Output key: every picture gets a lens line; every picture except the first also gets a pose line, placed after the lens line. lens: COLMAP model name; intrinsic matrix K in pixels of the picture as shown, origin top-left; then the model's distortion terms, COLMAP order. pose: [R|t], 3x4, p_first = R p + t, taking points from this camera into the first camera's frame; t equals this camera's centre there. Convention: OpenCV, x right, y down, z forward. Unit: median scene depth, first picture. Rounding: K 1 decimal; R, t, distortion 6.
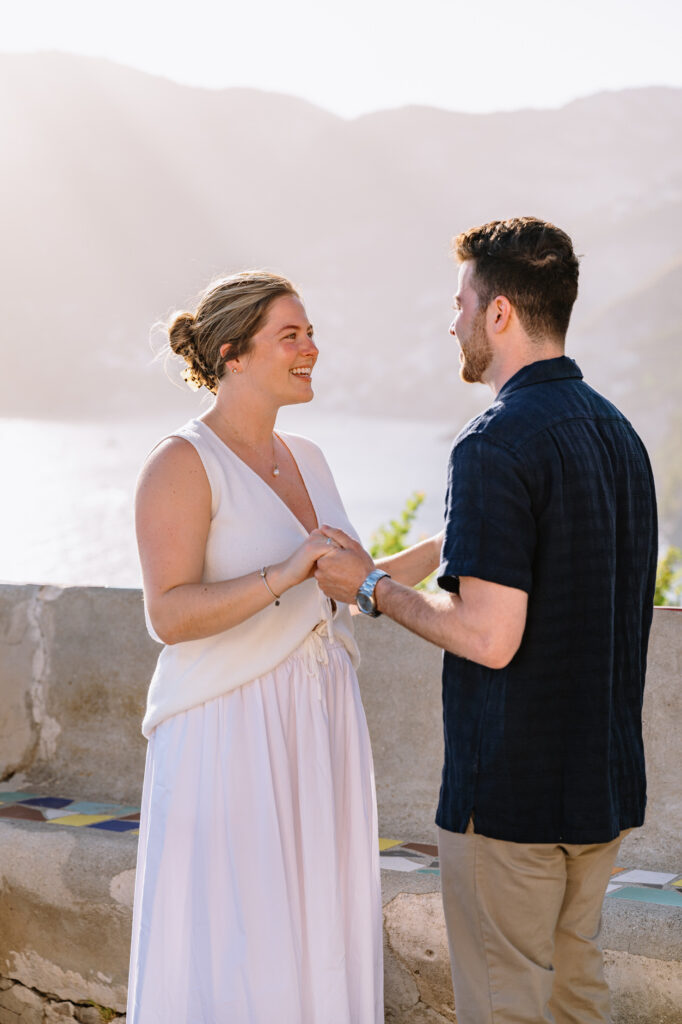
lens RADIAL K [[1994.8, 0, 343.9], [0, 1994.8, 515.5], [0, 0, 1]] dist [-0.026395, 0.000000]
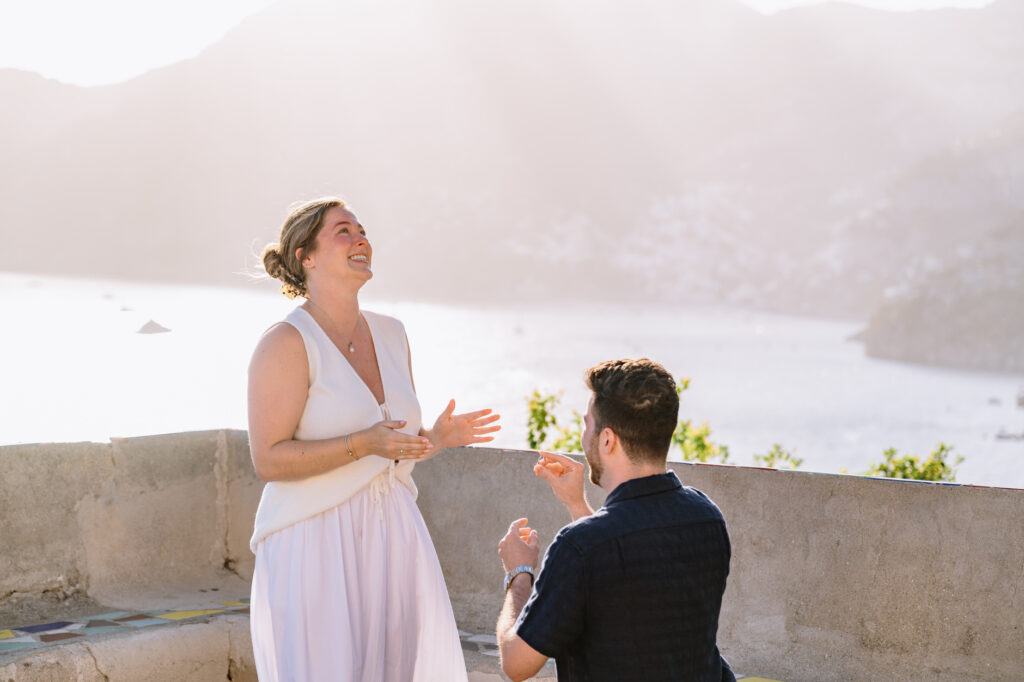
lens RADIAL K [[1994.8, 0, 516.5], [0, 1994.8, 338.8], [0, 0, 1]] dist [-0.026395, 0.000000]
pose [[0.992712, 0.036769, -0.114769, 0.145426], [-0.040630, 0.998678, -0.031489, 0.010707], [0.113459, 0.035922, 0.992893, -0.258968]]
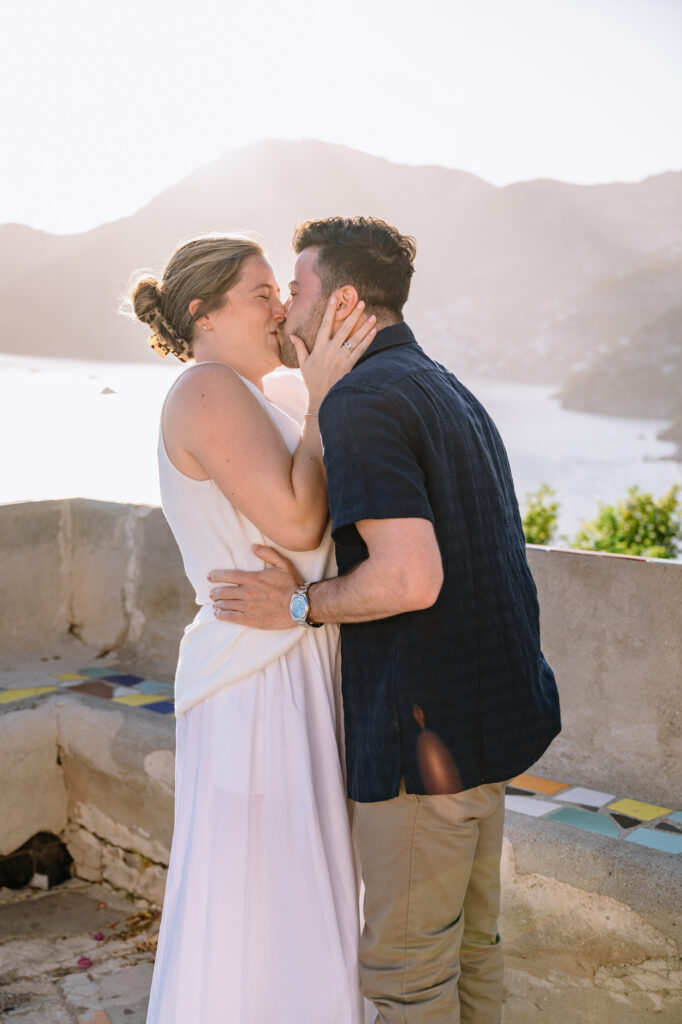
lens RADIAL K [[1267.5, 0, 344.8], [0, 1267.5, 511.8], [0, 0, 1]] dist [-0.010582, 0.000000]
pose [[0.993285, 0.045249, -0.106477, 0.076397], [-0.039209, 0.997537, 0.058159, -0.014577], [0.108846, -0.053594, 0.992613, 0.252750]]
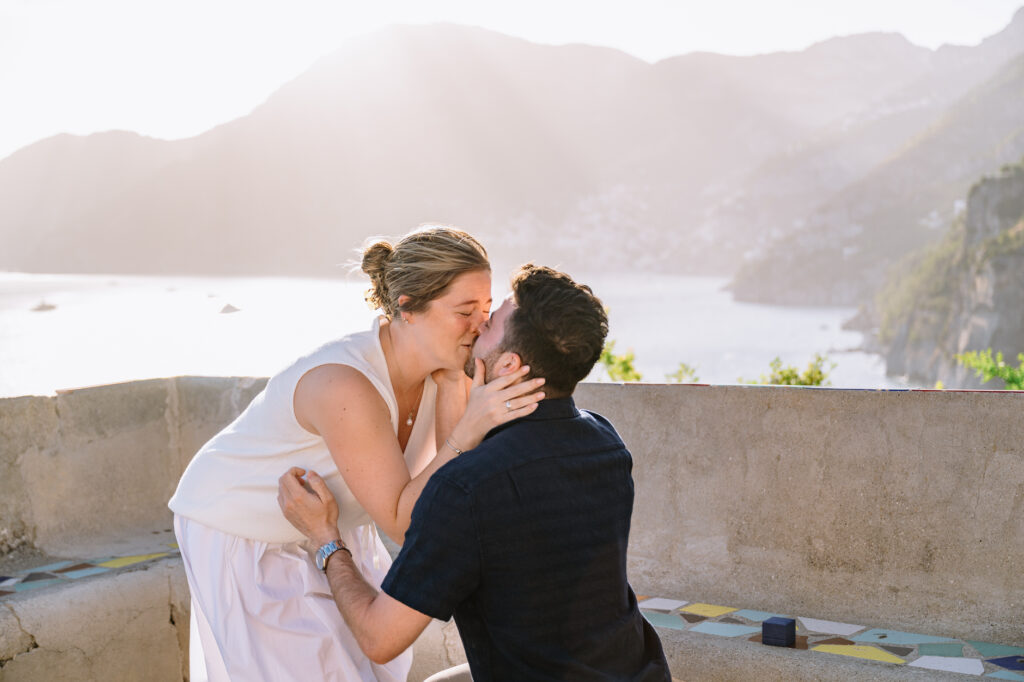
lens RADIAL K [[1409.0, 0, 523.8], [0, 1409.0, 356.5], [0, 0, 1]] dist [-0.021087, 0.000000]
pose [[0.995865, -0.014607, -0.089668, 0.132602], [0.015334, 0.999855, 0.007425, 0.020956], [0.089546, -0.008769, 0.995944, 0.125880]]
